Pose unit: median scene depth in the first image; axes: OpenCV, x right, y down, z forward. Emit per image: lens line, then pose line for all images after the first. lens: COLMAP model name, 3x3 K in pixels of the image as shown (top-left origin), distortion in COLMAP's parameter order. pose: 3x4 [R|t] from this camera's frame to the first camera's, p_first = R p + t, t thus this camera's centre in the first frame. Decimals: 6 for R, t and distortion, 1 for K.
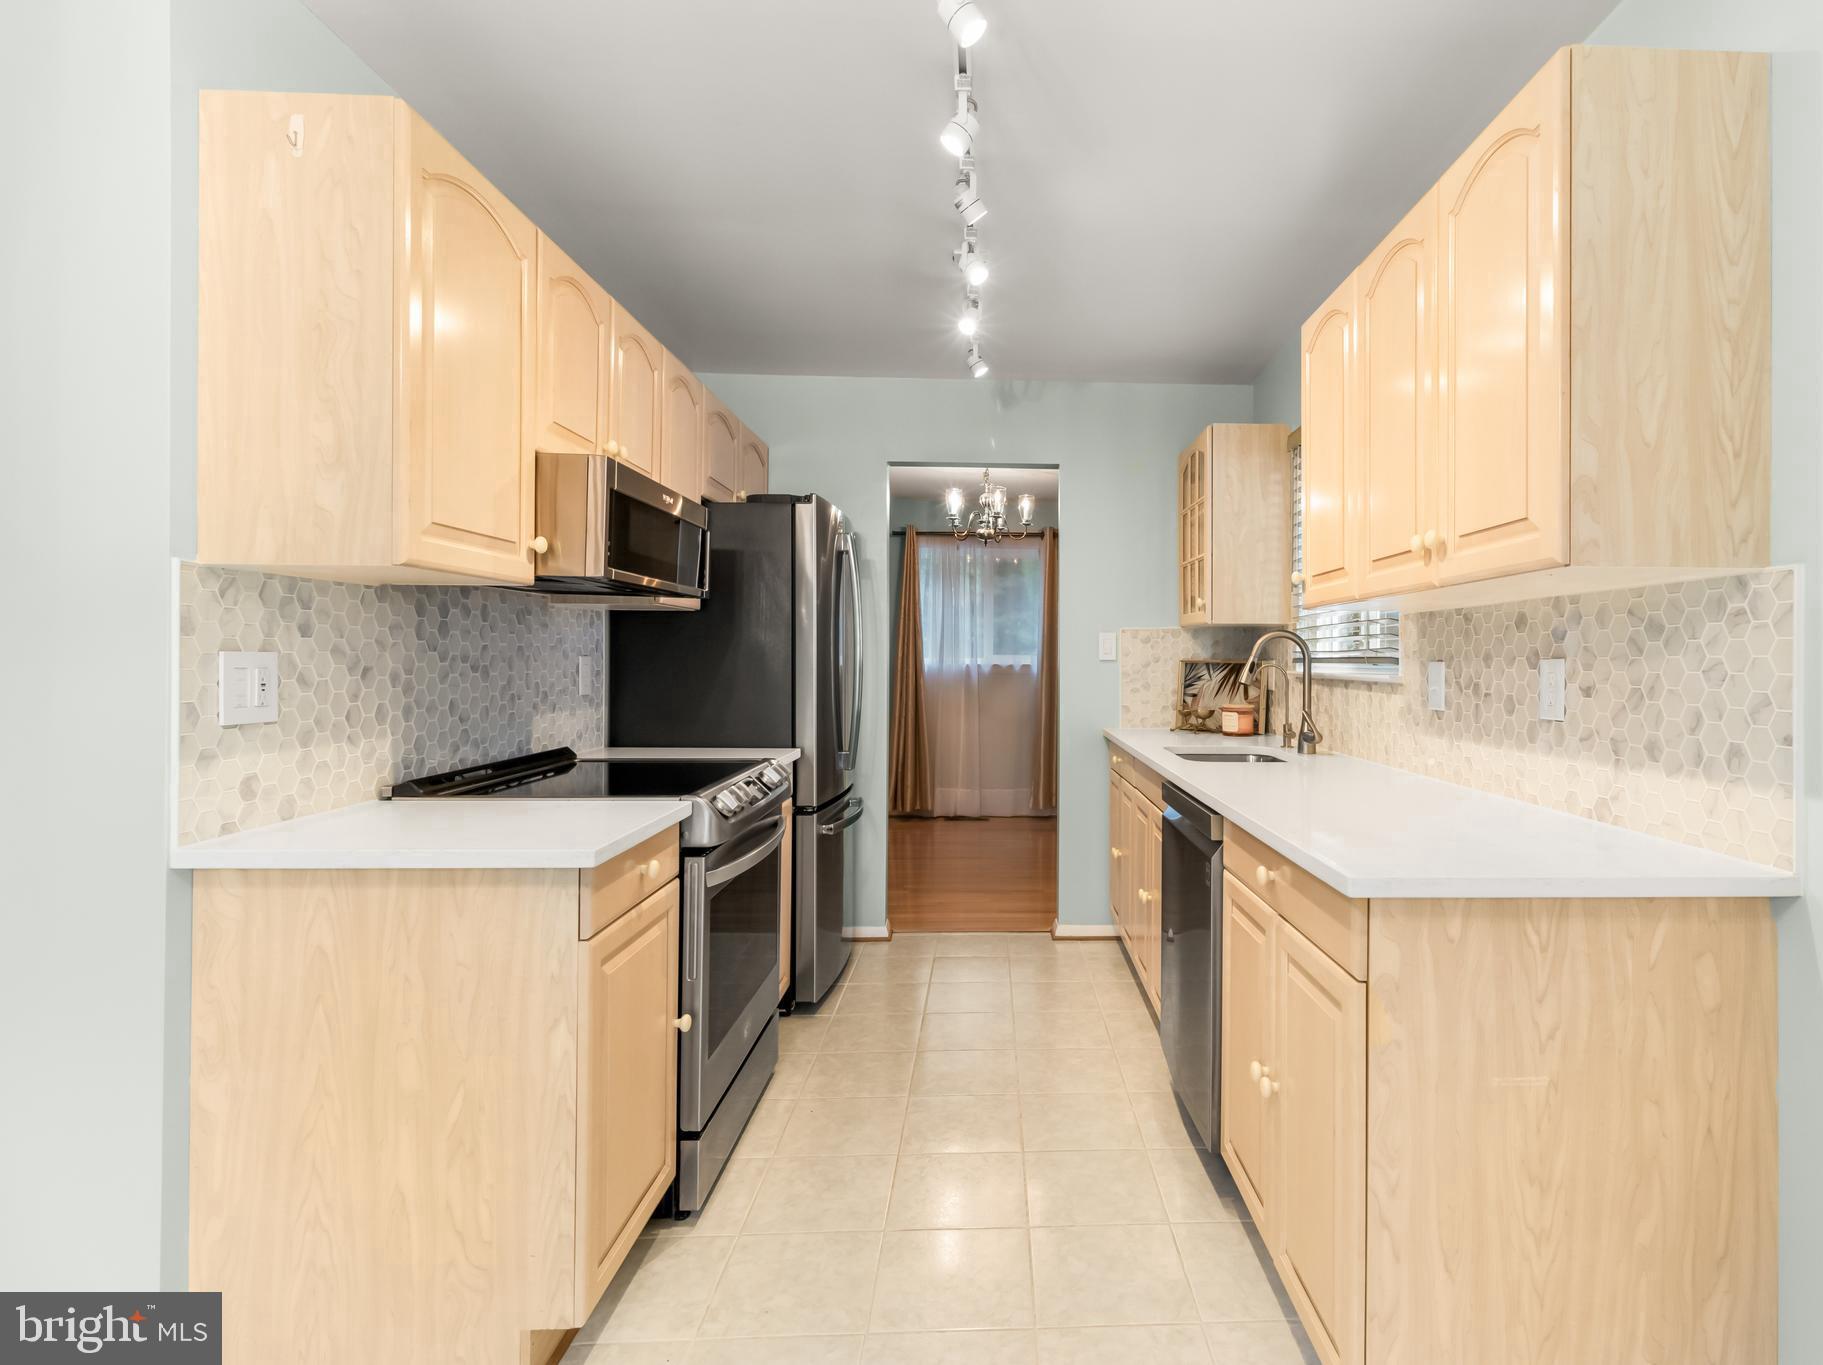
lens RADIAL K [[948.4, 0, 998.0], [0, 948.4, 655.0], [0, 0, 1]] dist [0.003714, 0.000153]
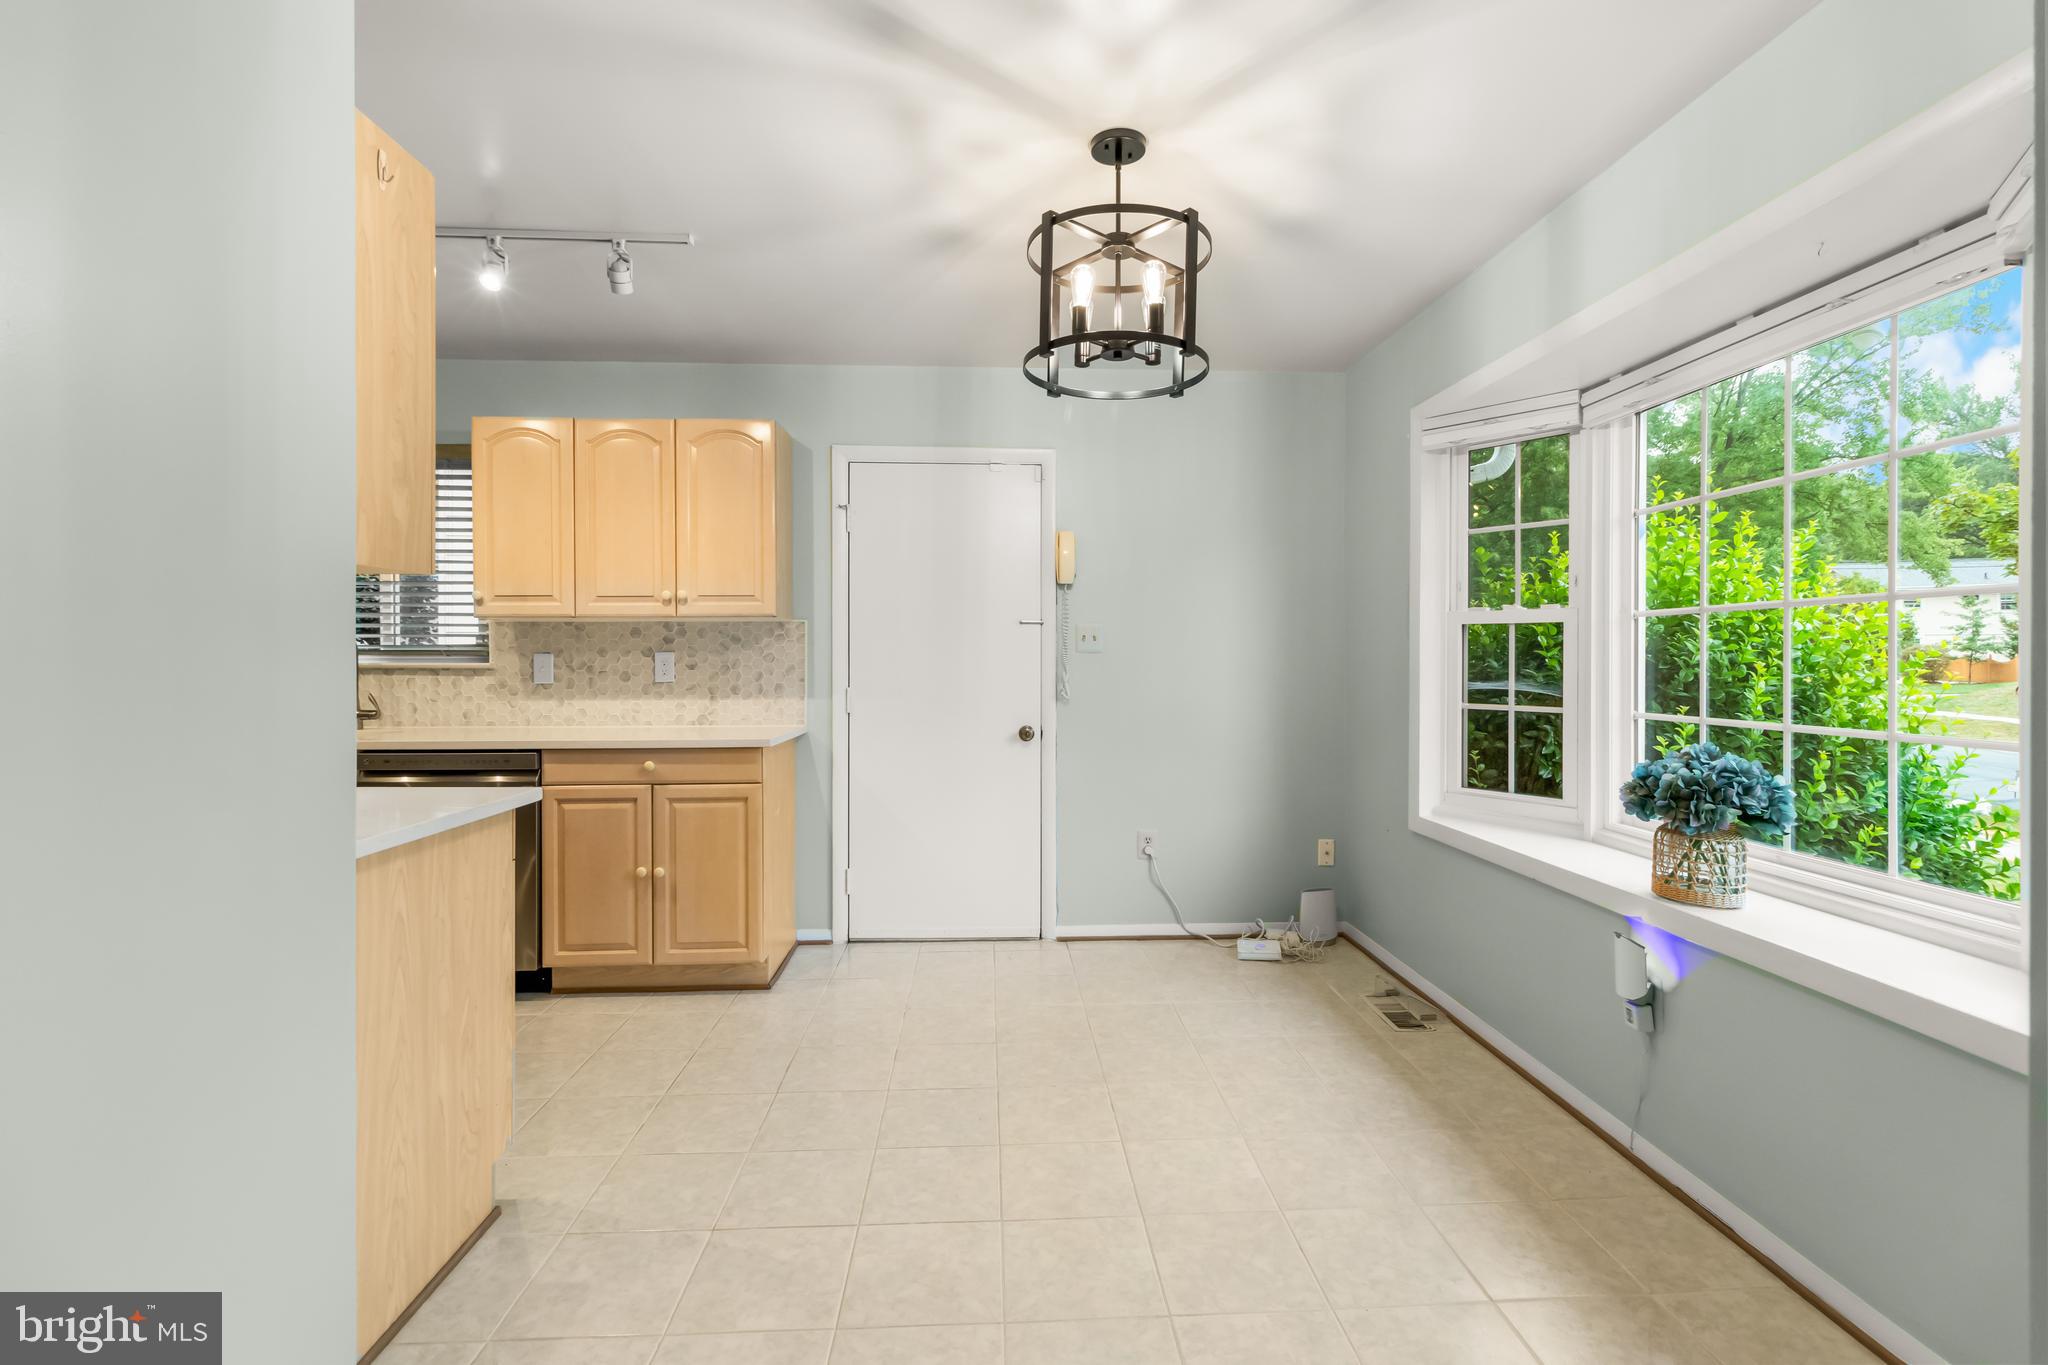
lens RADIAL K [[961.5, 0, 1025.7], [0, 961.5, 672.7], [0, 0, 1]] dist [0.001324, 0.000797]
pose [[0.006093, -0.023724, 0.999700, -1.811150], [-0.004329, 0.999709, 0.023750, -0.004839], [-0.999972, -0.004473, 0.005988, 0.258331]]
